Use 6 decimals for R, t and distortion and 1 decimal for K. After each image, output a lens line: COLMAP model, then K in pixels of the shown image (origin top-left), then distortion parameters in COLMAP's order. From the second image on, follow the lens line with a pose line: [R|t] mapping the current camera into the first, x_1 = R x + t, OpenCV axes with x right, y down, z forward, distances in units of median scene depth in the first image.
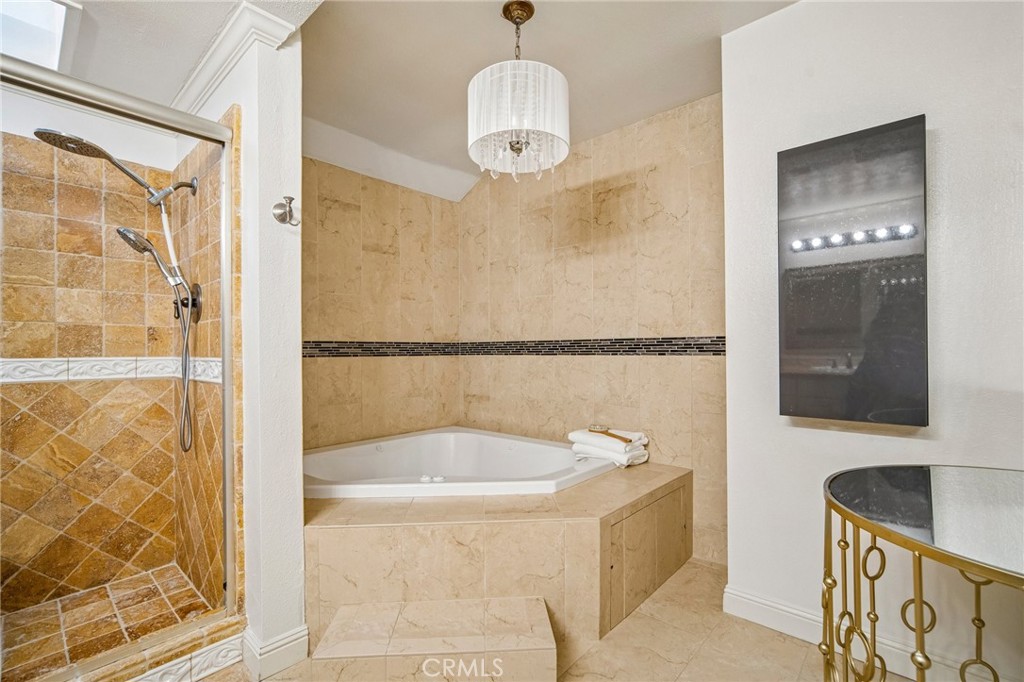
lens RADIAL K [[454.4, 0, 516.9], [0, 454.4, 349.9], [0, 0, 1]] dist [-0.003548, 0.003967]
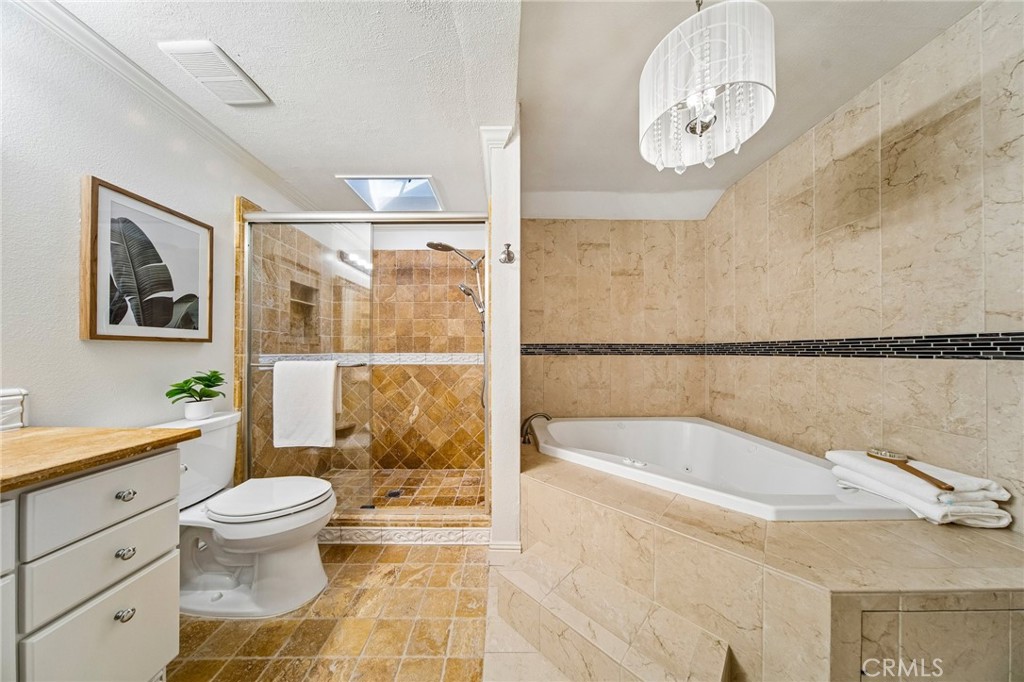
lens RADIAL K [[296.1, 0, 505.0], [0, 296.1, 349.5], [0, 0, 1]] dist [-0.004058, 0.001005]
pose [[0.676374, 0.002980, -0.736553, 0.147164], [-0.003901, 0.999992, 0.000463, -0.000472], [0.736548, 0.002560, 0.676380, 0.265976]]
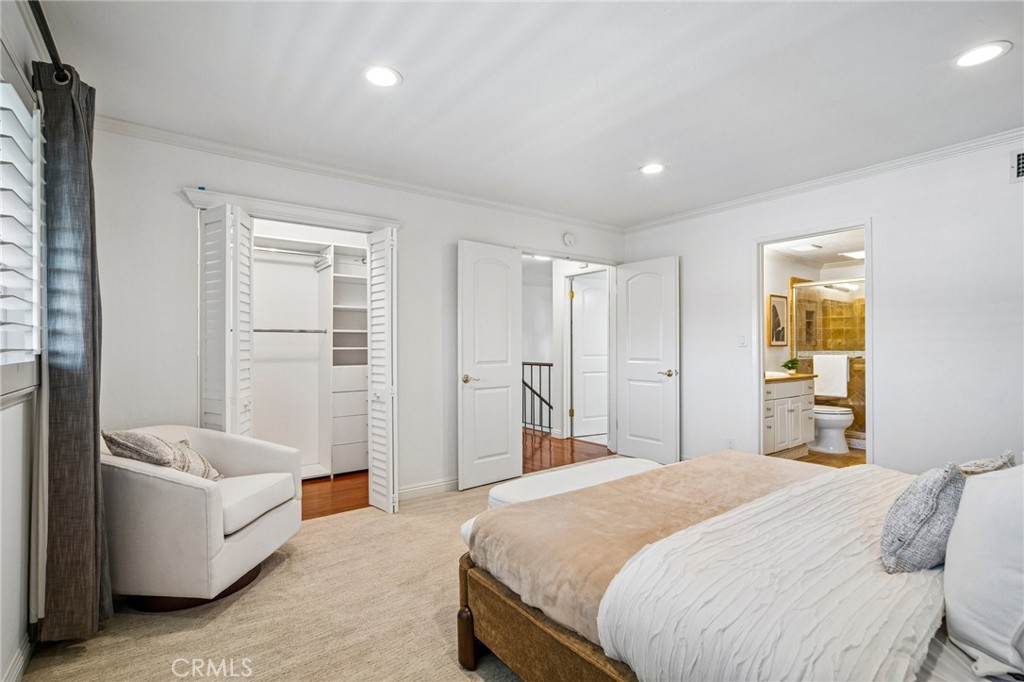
lens RADIAL K [[454.4, 0, 519.4], [0, 454.4, 343.2], [0, 0, 1]] dist [-0.003548, 0.003967]
pose [[-0.184942, 0.005840, -0.982732, 1.993715], [0.002574, 0.999982, 0.005458, -0.050751], [0.982746, -0.001520, -0.184954, -0.814481]]
